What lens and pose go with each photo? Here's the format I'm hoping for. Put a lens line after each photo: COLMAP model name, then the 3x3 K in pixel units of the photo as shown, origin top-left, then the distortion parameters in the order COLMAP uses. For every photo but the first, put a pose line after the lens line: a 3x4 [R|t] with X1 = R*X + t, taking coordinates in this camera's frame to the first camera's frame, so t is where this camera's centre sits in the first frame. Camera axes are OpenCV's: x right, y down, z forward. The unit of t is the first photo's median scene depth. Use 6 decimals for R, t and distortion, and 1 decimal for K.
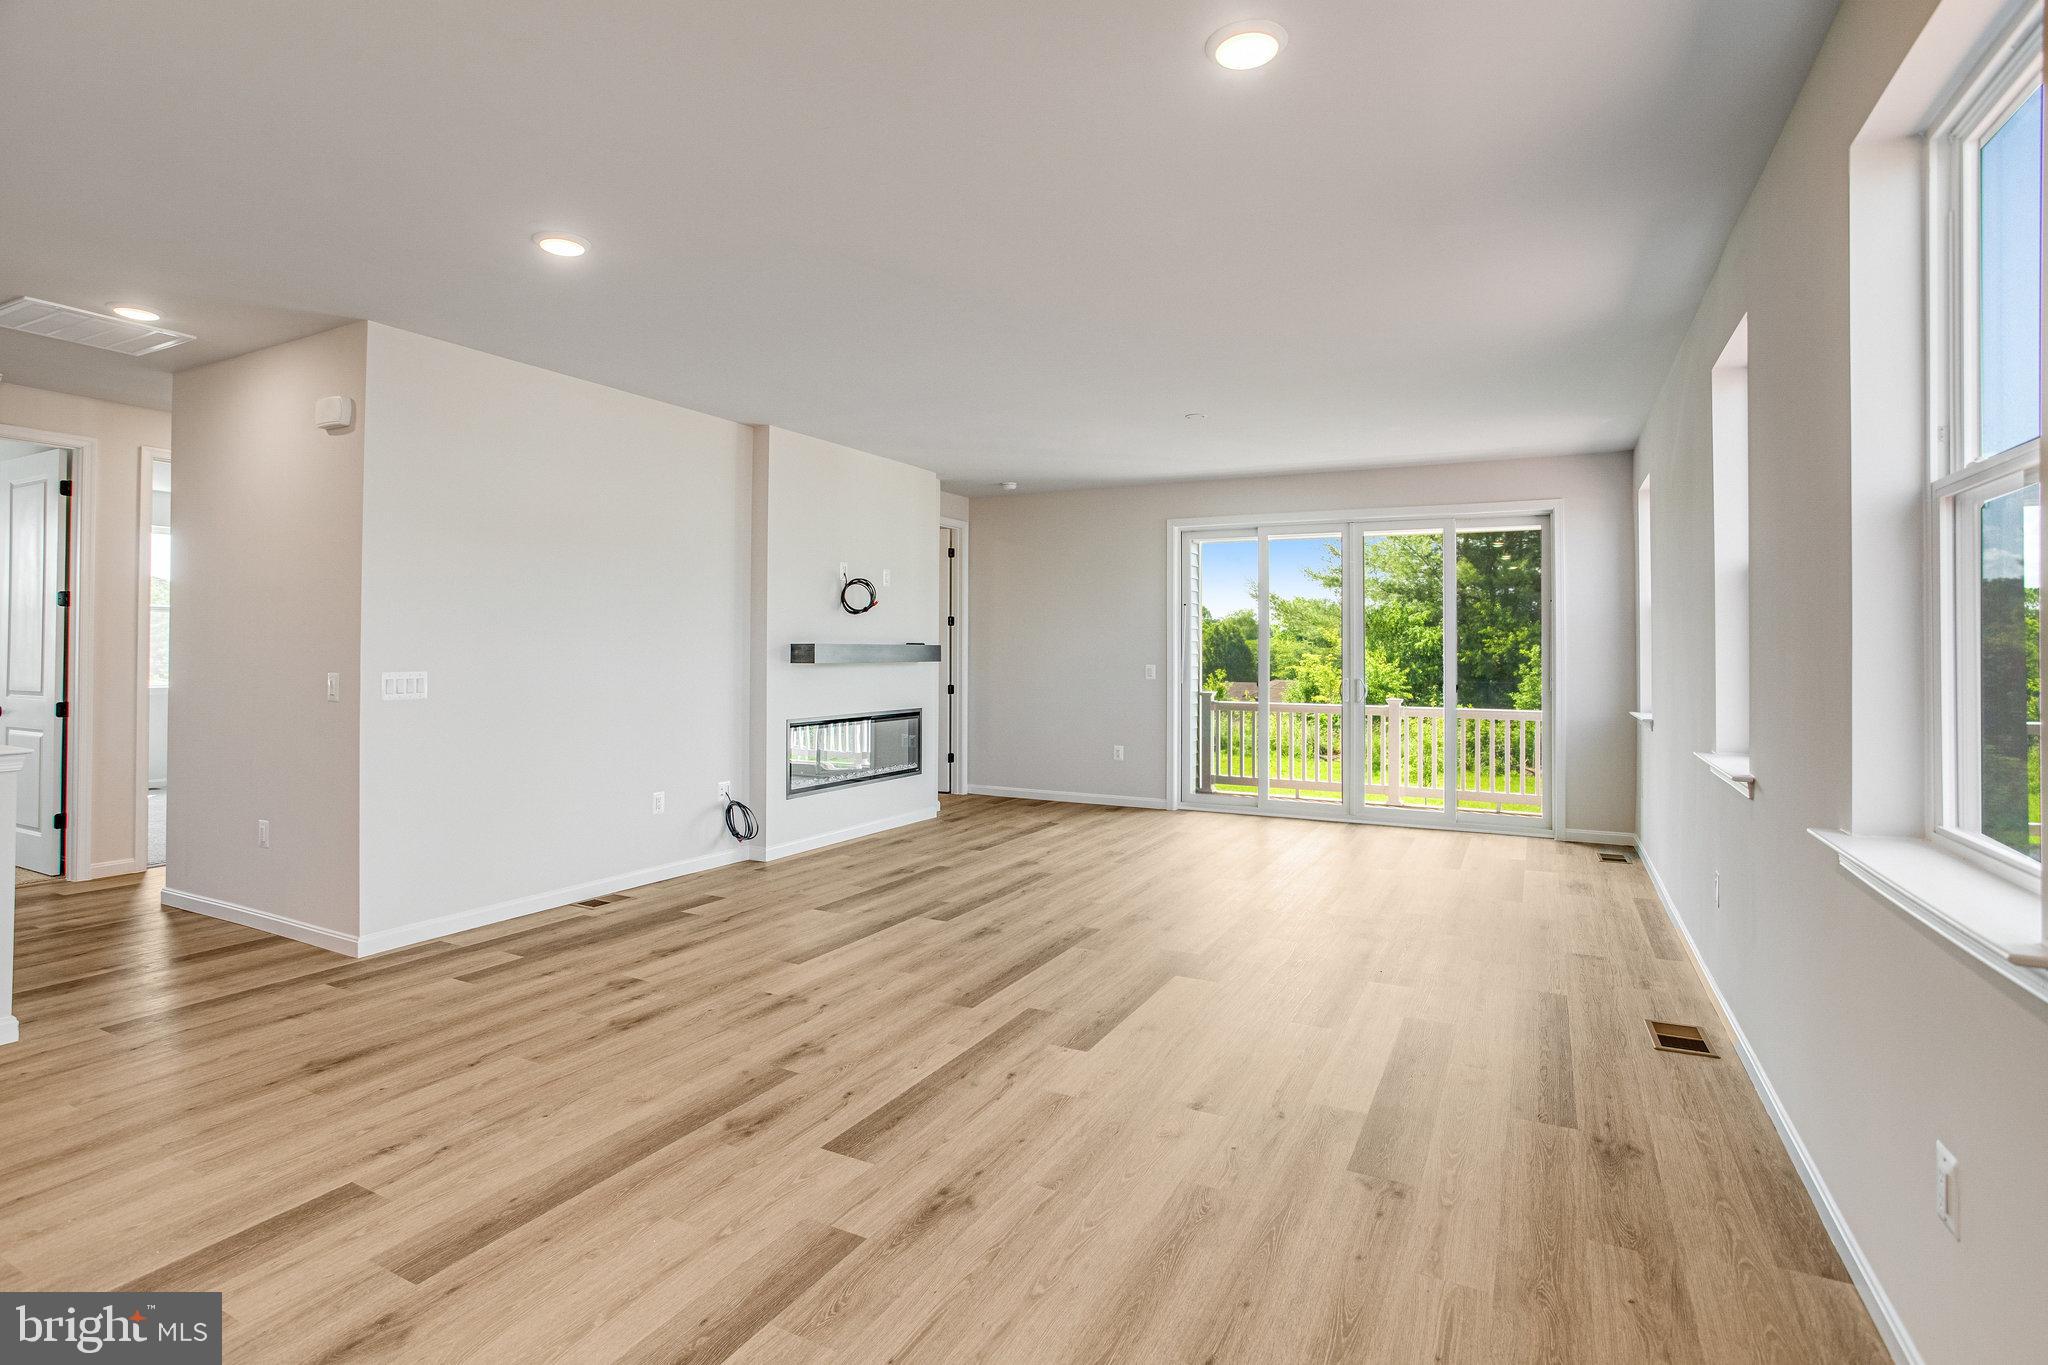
lens RADIAL K [[1022.0, 0, 1014.6], [0, 1022.0, 640.8], [0, 0, 1]] dist [-0.062543, 0.036007]
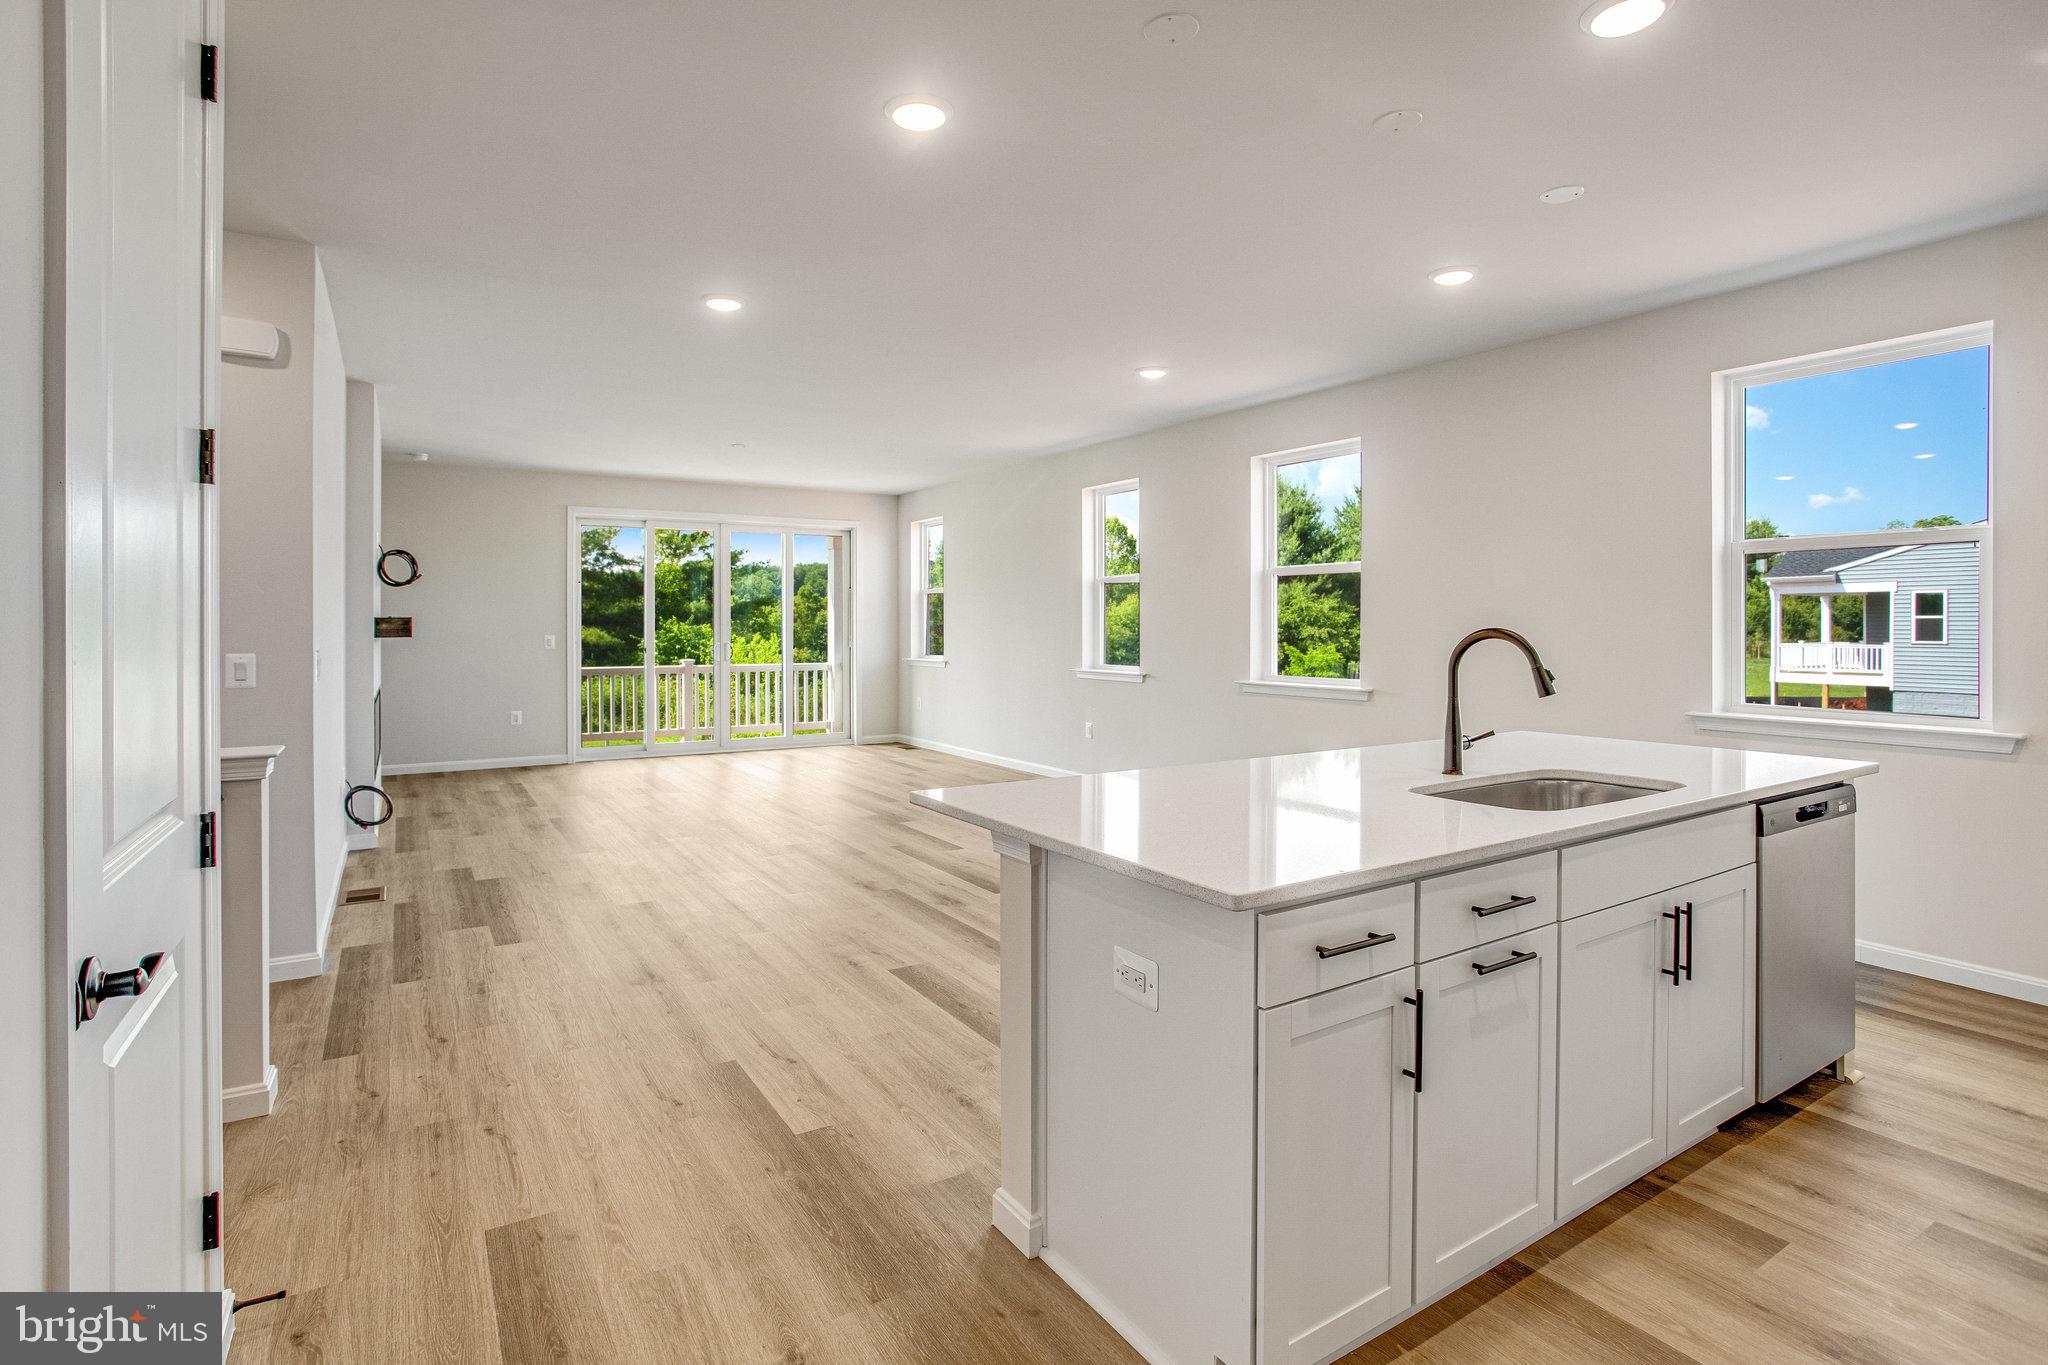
lens RADIAL K [[1022.0, 0, 1014.6], [0, 1022.0, 640.8], [0, 0, 1]] dist [-0.062543, 0.036007]
pose [[0.502835, -0.020311, 0.864144, -0.684542], [-0.005860, 0.999621, 0.026905, -0.003807], [-0.864363, -0.018593, 0.502525, 0.016800]]
